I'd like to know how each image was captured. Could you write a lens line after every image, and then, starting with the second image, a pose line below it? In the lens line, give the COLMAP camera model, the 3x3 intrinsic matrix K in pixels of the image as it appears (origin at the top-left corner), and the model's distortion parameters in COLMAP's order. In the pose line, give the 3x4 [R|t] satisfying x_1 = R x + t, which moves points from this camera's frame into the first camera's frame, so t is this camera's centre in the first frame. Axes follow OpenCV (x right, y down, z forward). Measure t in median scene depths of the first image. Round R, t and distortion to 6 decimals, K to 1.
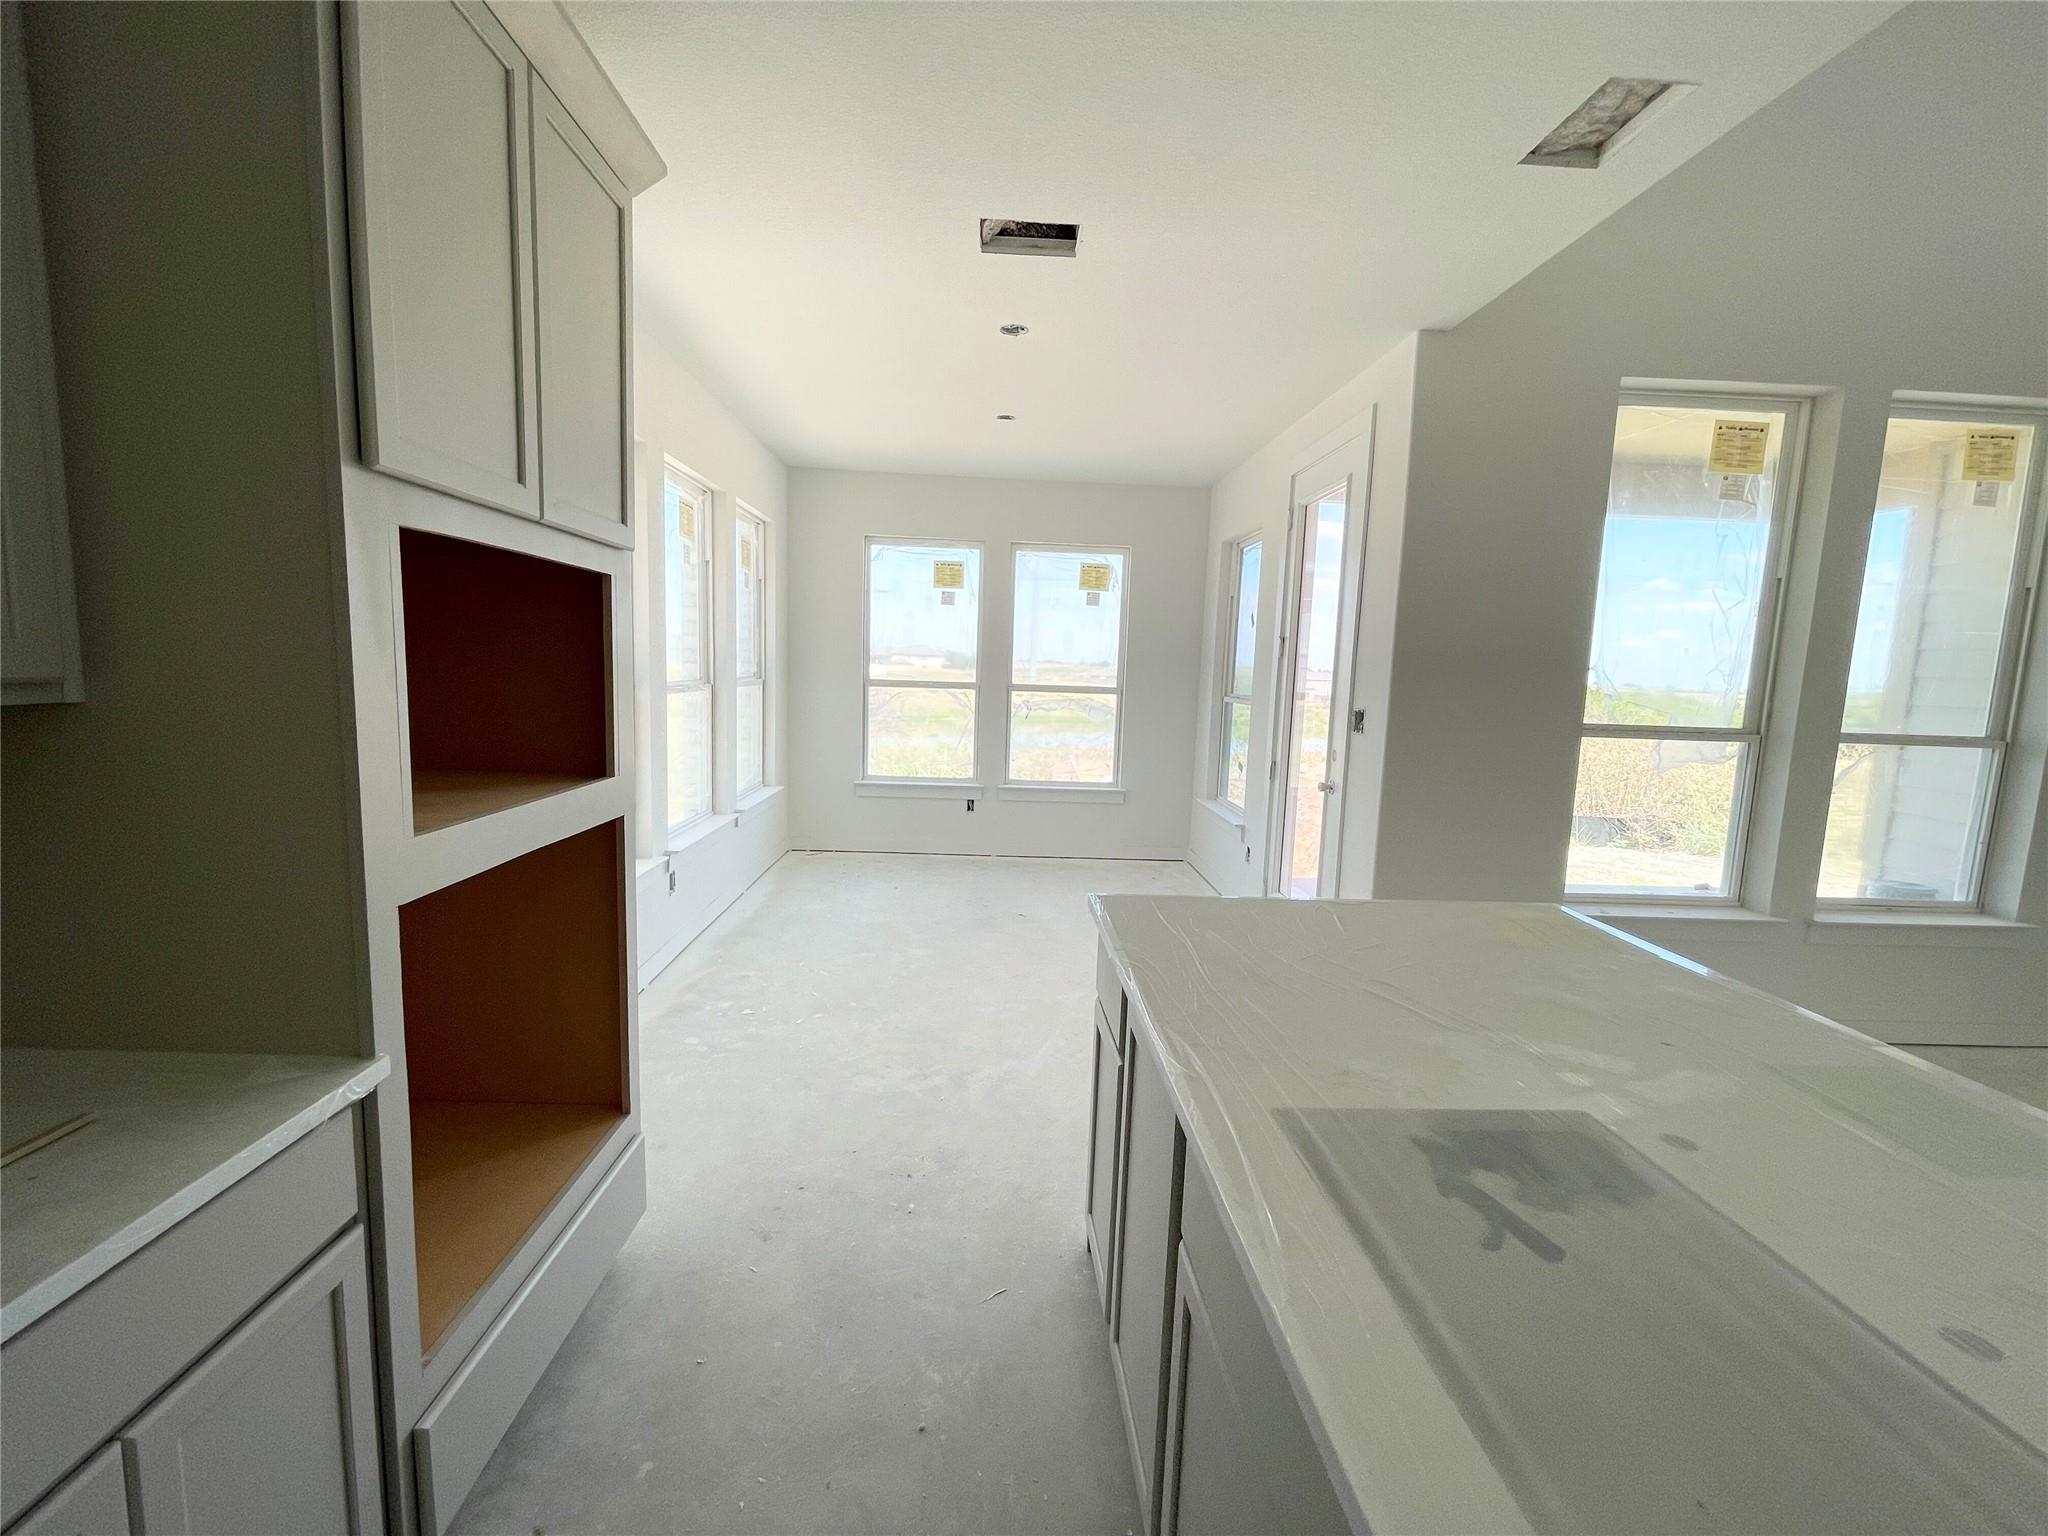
lens RADIAL K [[838.5, 0, 1021.0], [0, 838.5, 761.7], [0, 0, 1]] dist [-0.000512, 0.000824]
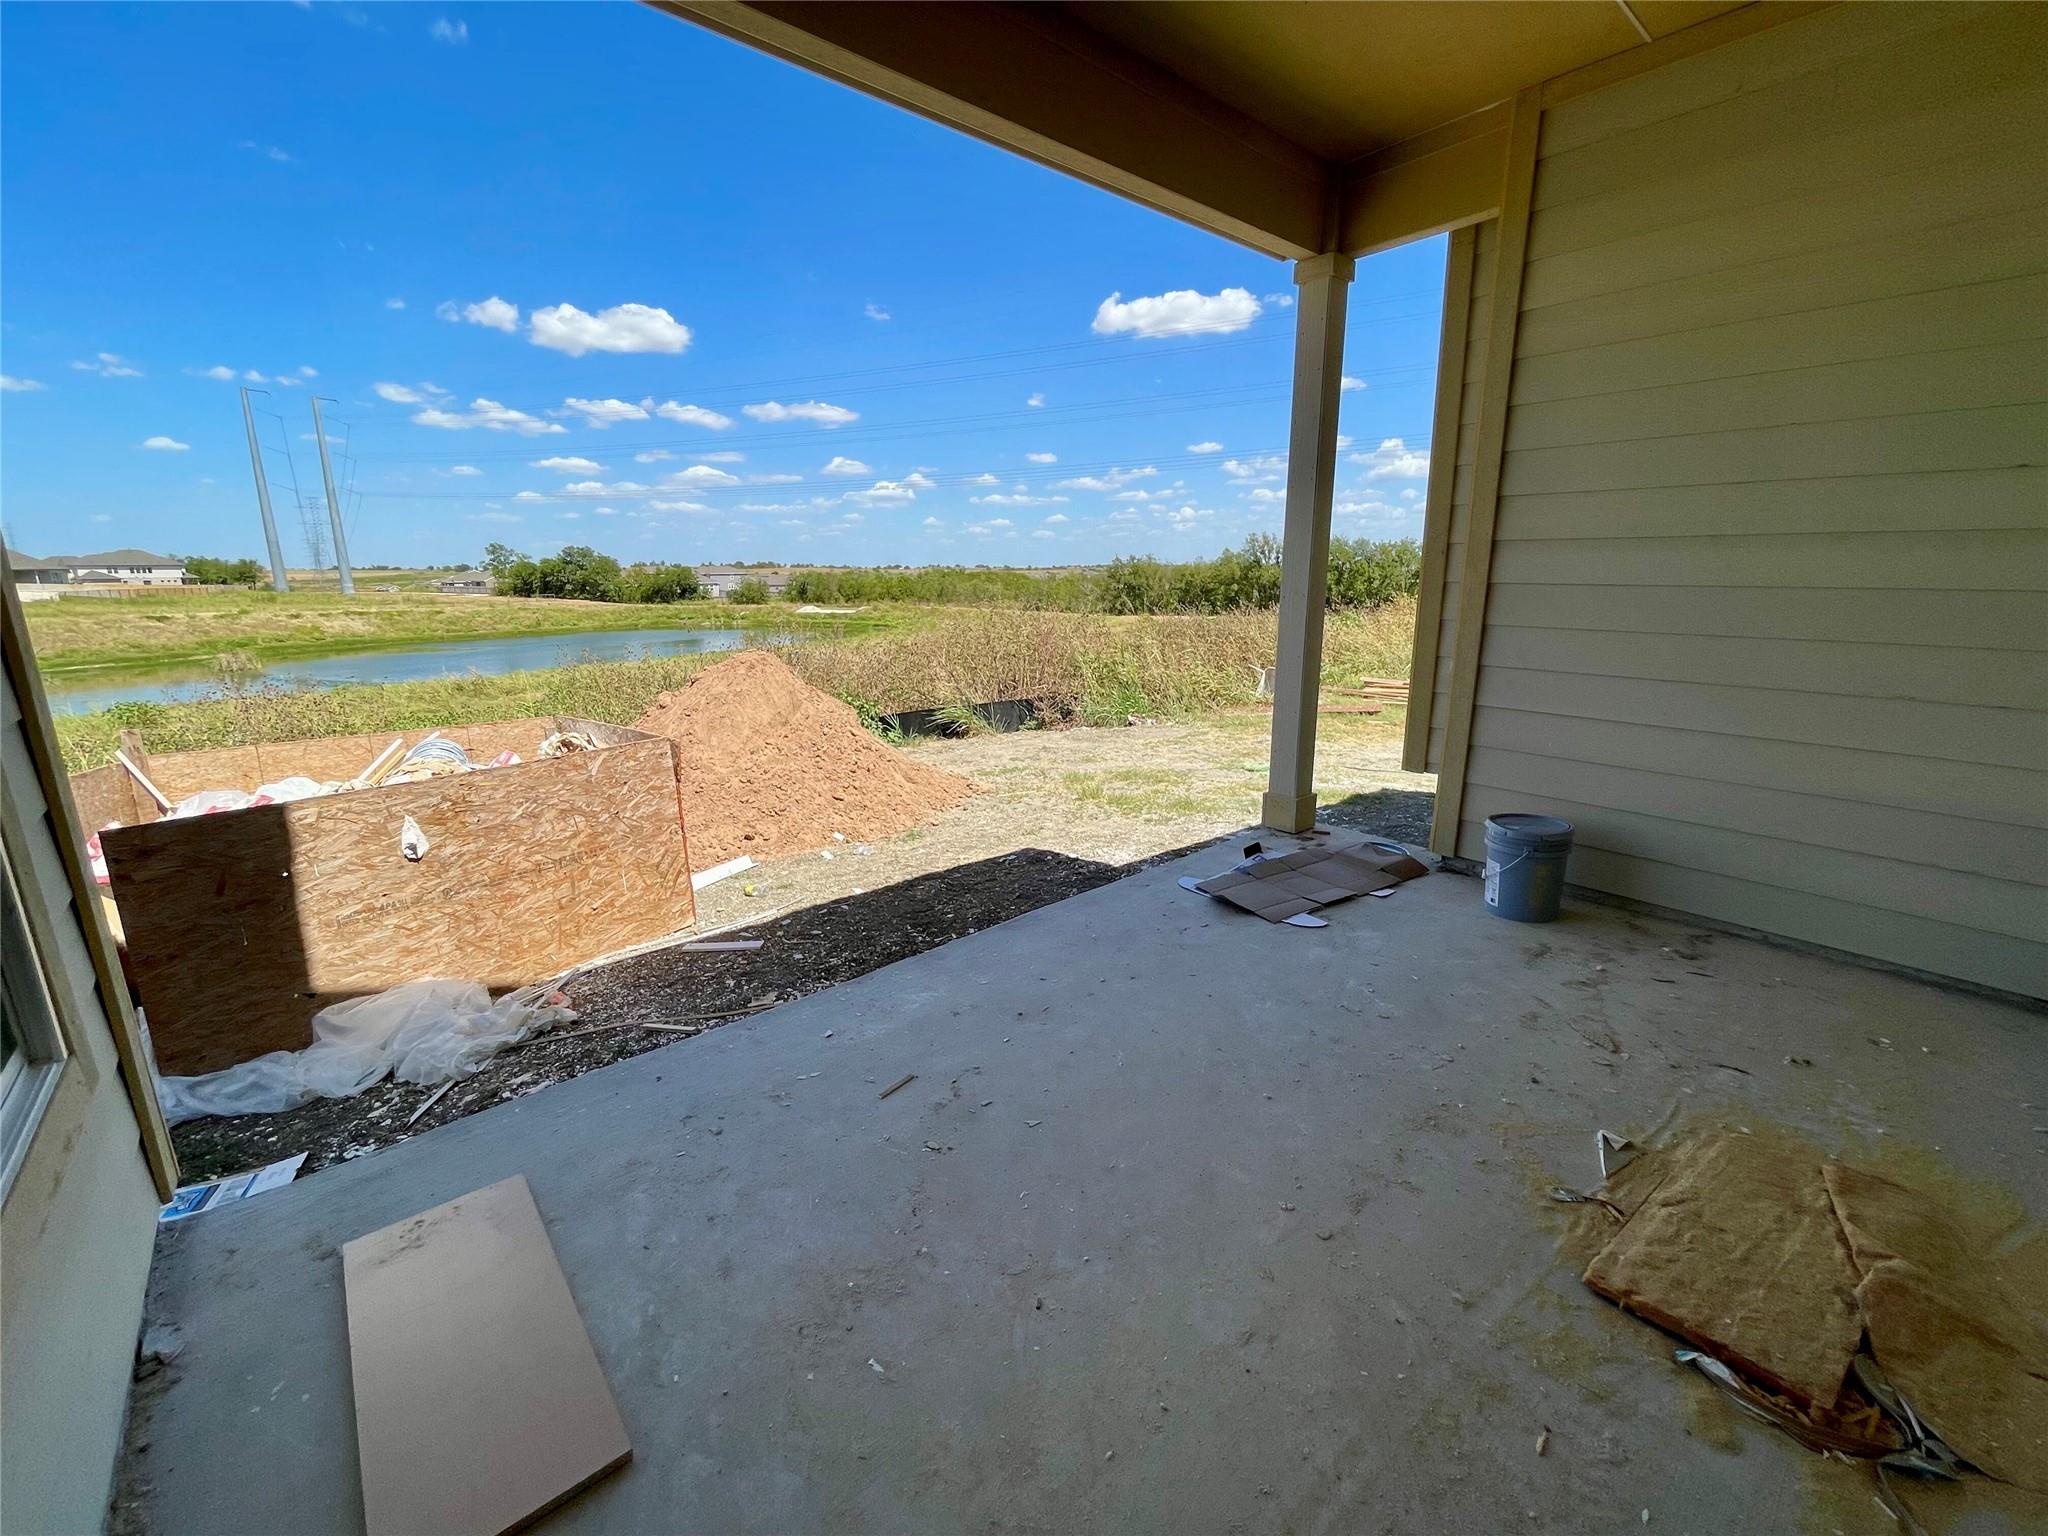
lens RADIAL K [[838.5, 0, 1006.3], [0, 838.5, 763.3], [0, 0, 1]] dist [-0.000512, 0.000824]
pose [[0.788431, -0.182227, 0.587511, 0.566676], [0.108679, 0.981353, 0.158538, -0.070695], [-0.605446, -0.061146, 0.793534, 1.181997]]
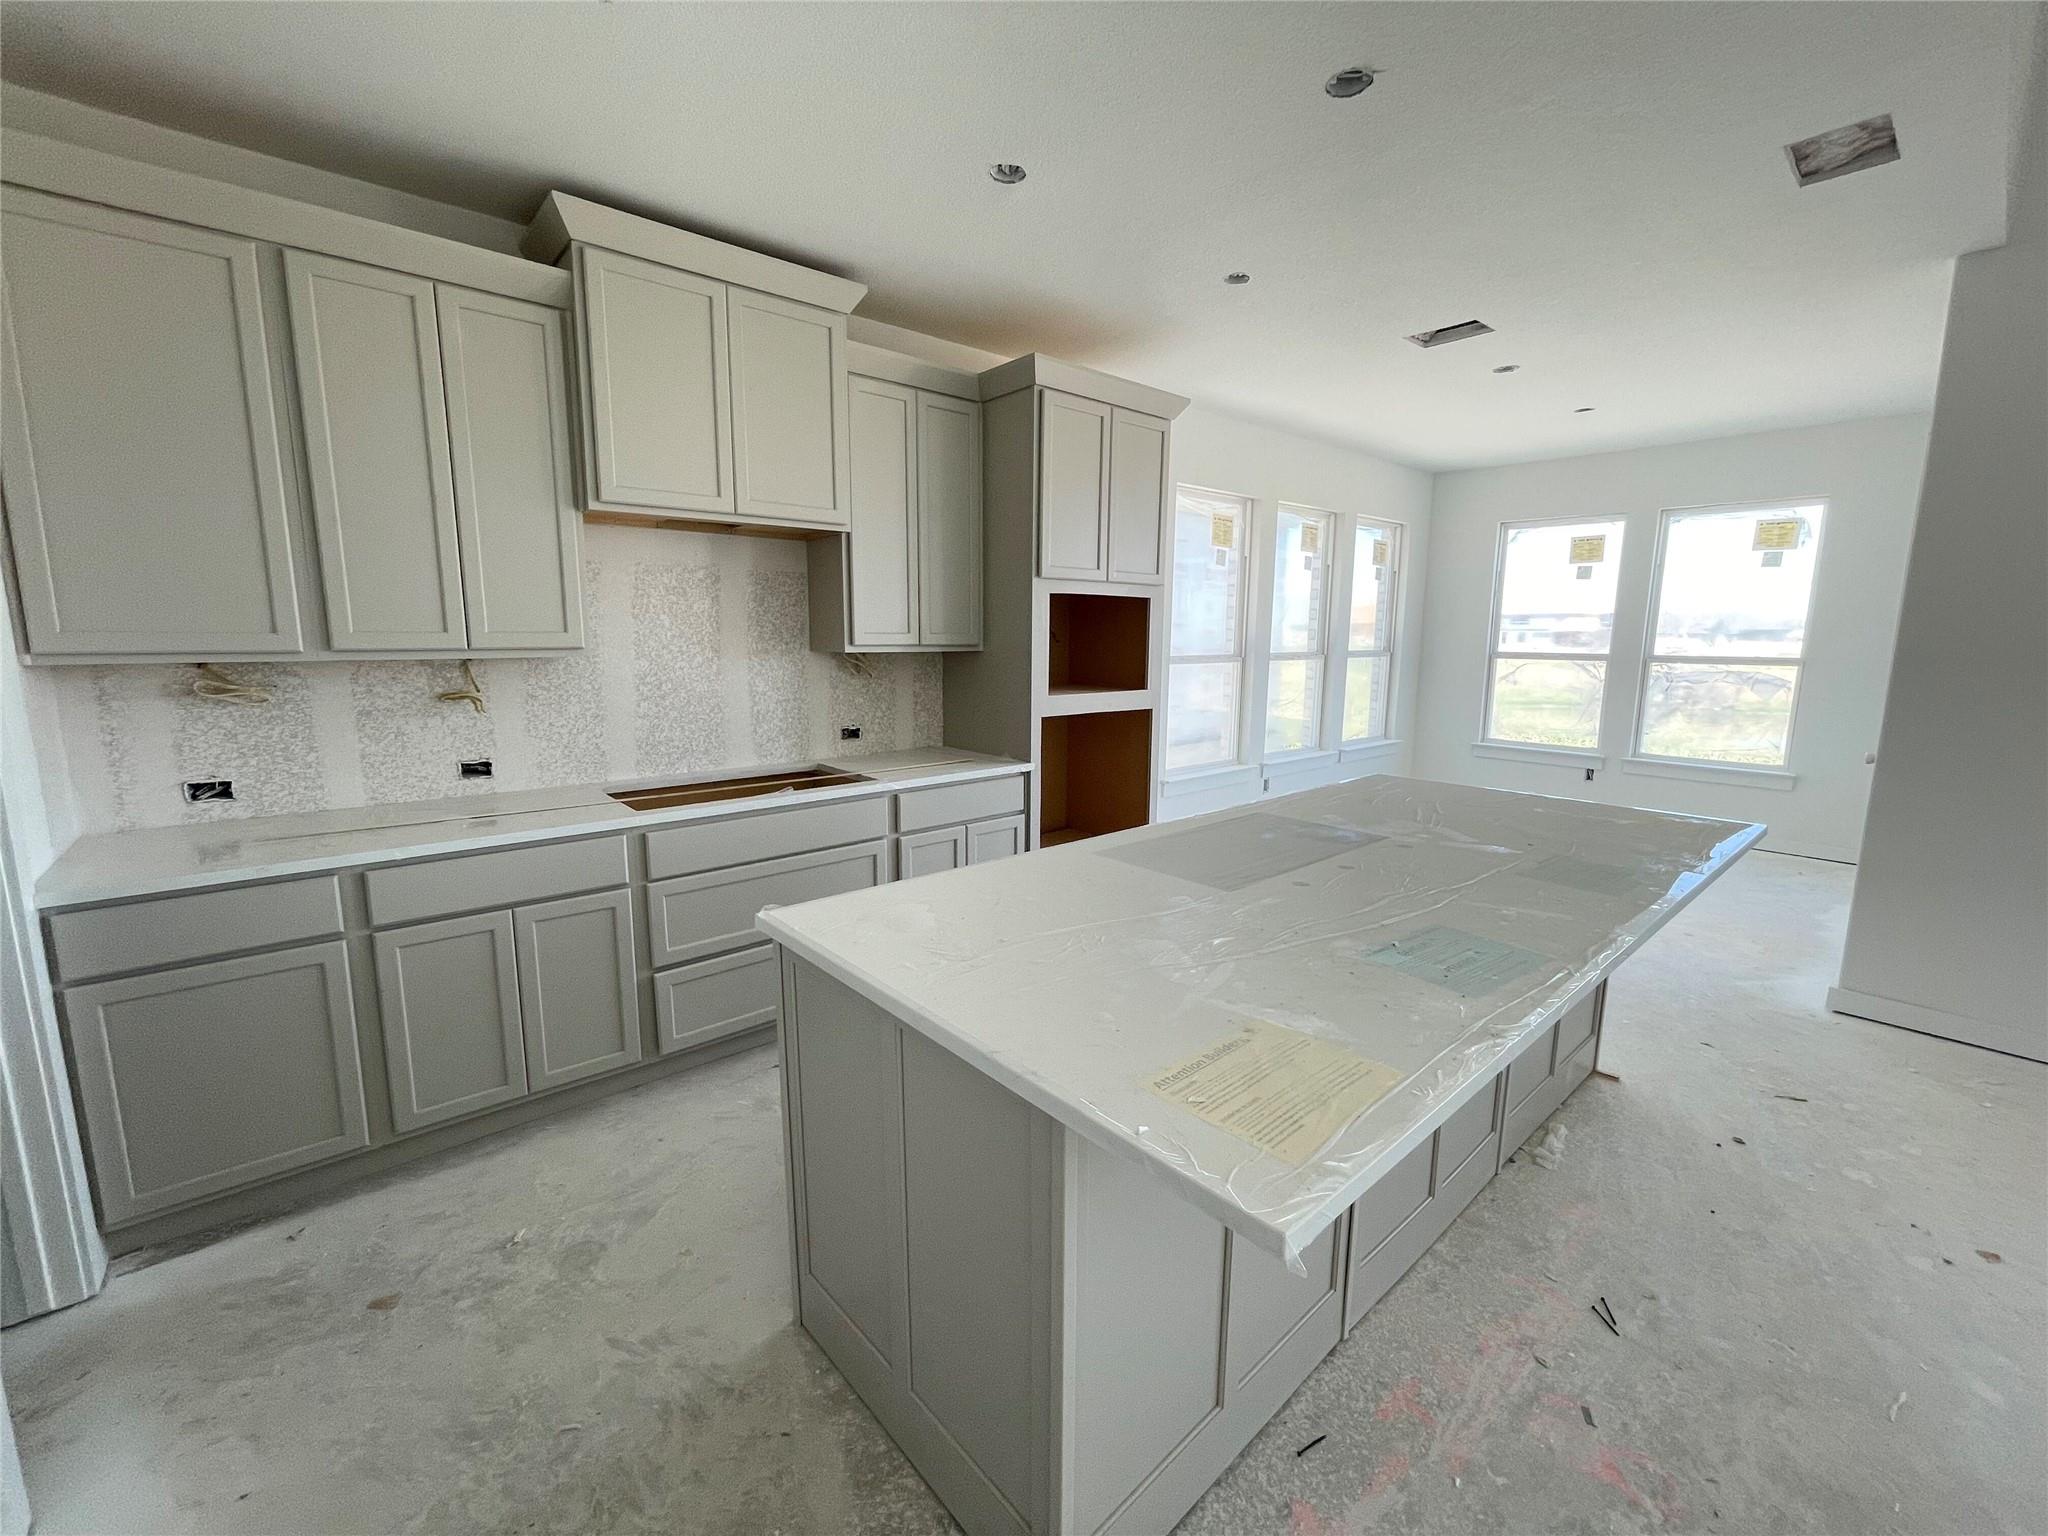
lens RADIAL K [[838.5, 0, 1020.8], [0, 838.5, 762.2], [0, 0, 1]] dist [-0.000512, 0.000824]
pose [[0.624115, 0.090980, -0.776017, 0.543462], [-0.074919, 0.995589, 0.056469, 0.056883], [0.777732, 0.022895, 0.628179, -0.333011]]
